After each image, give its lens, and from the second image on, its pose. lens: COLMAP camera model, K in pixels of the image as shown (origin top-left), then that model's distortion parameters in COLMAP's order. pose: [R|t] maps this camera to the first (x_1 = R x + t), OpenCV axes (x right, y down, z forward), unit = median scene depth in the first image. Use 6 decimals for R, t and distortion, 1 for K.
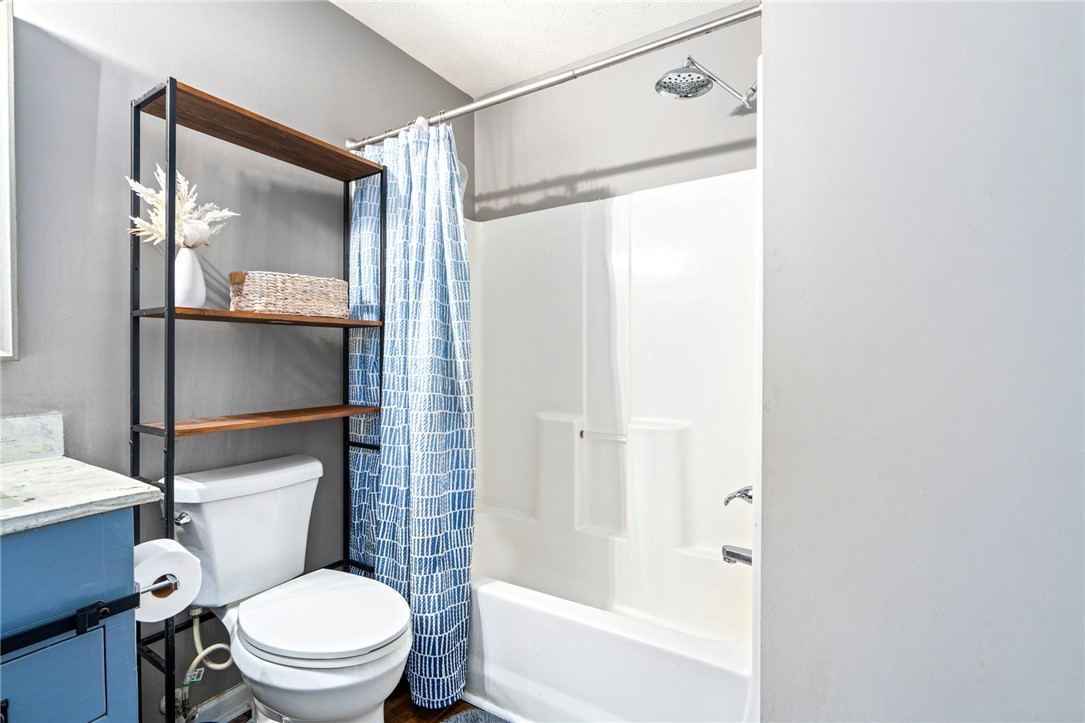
lens RADIAL K [[491.1, 0, 542.7], [0, 491.1, 362.9], [0, 0, 1]] dist [-0.003784, 0.001344]
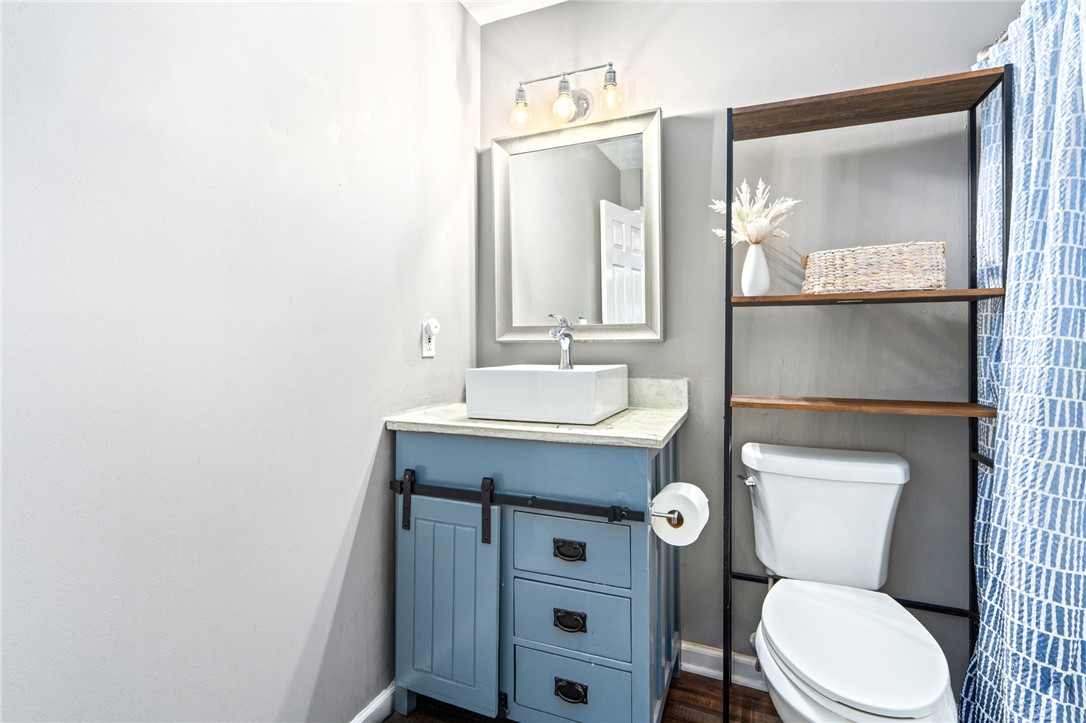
lens RADIAL K [[491.6, 0, 546.7], [0, 491.6, 330.9], [0, 0, 1]] dist [-0.003784, 0.001344]
pose [[0.184480, -0.022427, -0.982580, 0.270549], [-0.014102, 0.999576, -0.025462, 0.003760], [0.982735, 0.018554, 0.184086, 0.273422]]
